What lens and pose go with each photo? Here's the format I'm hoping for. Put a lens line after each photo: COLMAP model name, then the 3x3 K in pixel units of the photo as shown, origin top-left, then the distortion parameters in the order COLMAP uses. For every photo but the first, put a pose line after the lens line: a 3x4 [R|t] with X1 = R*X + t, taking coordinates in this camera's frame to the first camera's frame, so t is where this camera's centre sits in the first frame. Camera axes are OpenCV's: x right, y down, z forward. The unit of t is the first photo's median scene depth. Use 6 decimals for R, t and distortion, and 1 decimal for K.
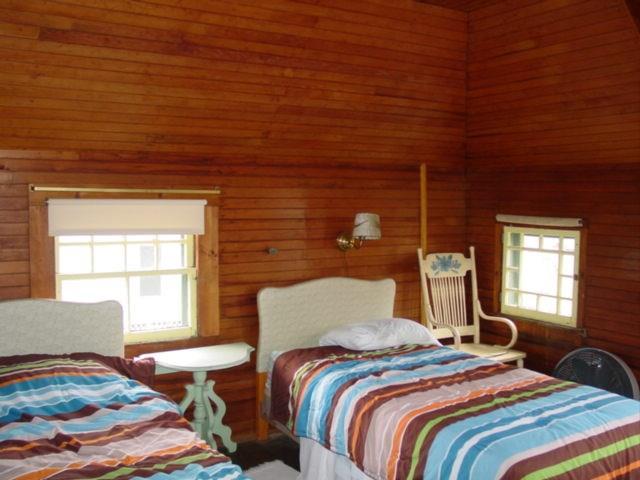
lens RADIAL K [[654.0, 0, 320.0], [0, 654.0, 240.0], [0, 0, 1]] dist [-0.194634, 0.363155]
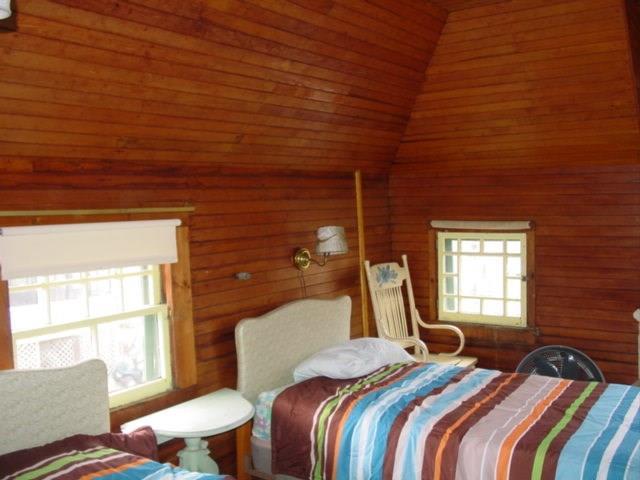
lens RADIAL K [[654.0, 0, 320.0], [0, 654.0, 240.0], [0, 0, 1]] dist [-0.194634, 0.363155]
pose [[0.919054, -0.055903, 0.390148, -0.315064], [0.059925, 0.998201, 0.001868, -0.025892], [-0.389550, 0.021663, 0.920750, 0.182958]]
